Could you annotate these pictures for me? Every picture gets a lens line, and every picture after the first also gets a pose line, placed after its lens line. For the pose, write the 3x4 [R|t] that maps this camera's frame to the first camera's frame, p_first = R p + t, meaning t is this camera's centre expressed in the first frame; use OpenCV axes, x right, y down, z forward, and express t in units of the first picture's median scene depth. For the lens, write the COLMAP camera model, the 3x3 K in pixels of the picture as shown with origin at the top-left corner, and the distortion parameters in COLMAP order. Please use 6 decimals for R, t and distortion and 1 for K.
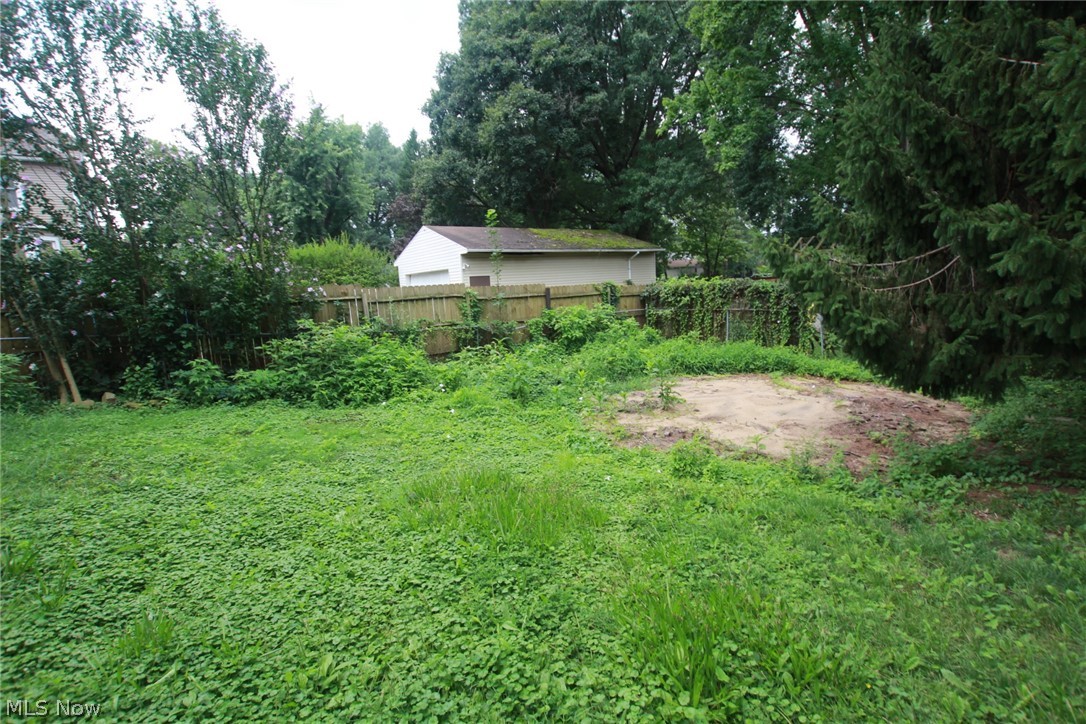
lens RADIAL K [[503.1, 0, 547.7], [0, 503.1, 361.7], [0, 0, 1]] dist [-0.023707, -0.000785]
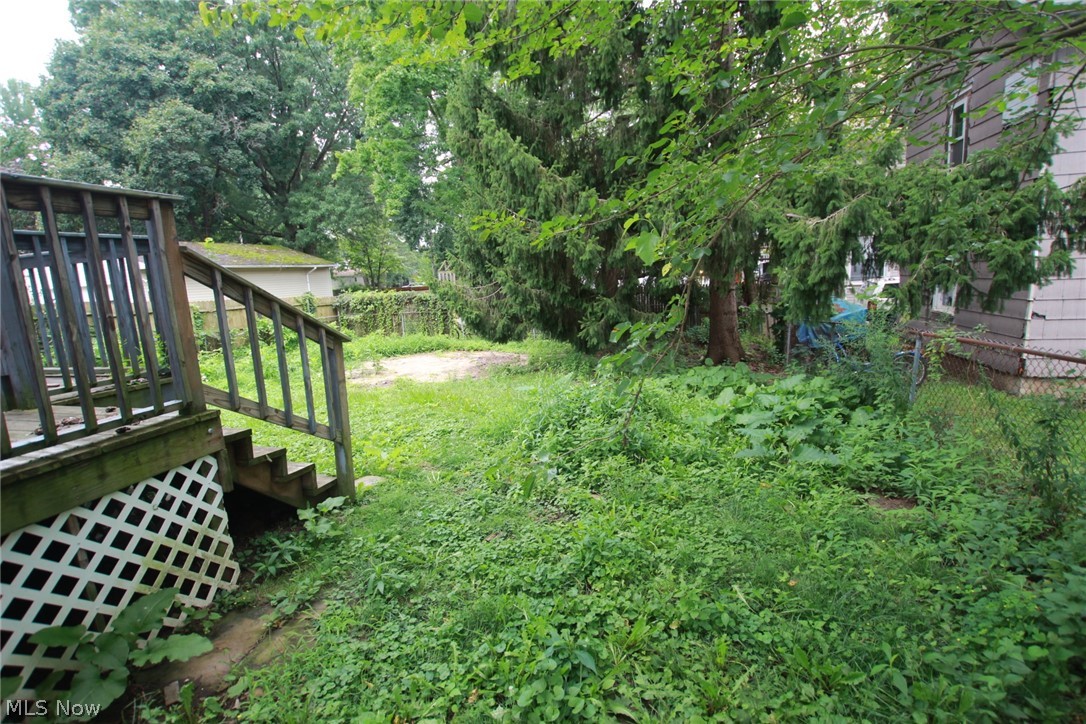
lens RADIAL K [[503.1, 0, 543.3], [0, 503.1, 360.0], [0, 0, 1]] dist [-0.023707, -0.000785]
pose [[0.799701, -0.090847, 0.593486, -0.153819], [0.102058, 0.994669, 0.014739, 0.041759], [-0.591661, 0.048784, 0.804710, -0.325998]]
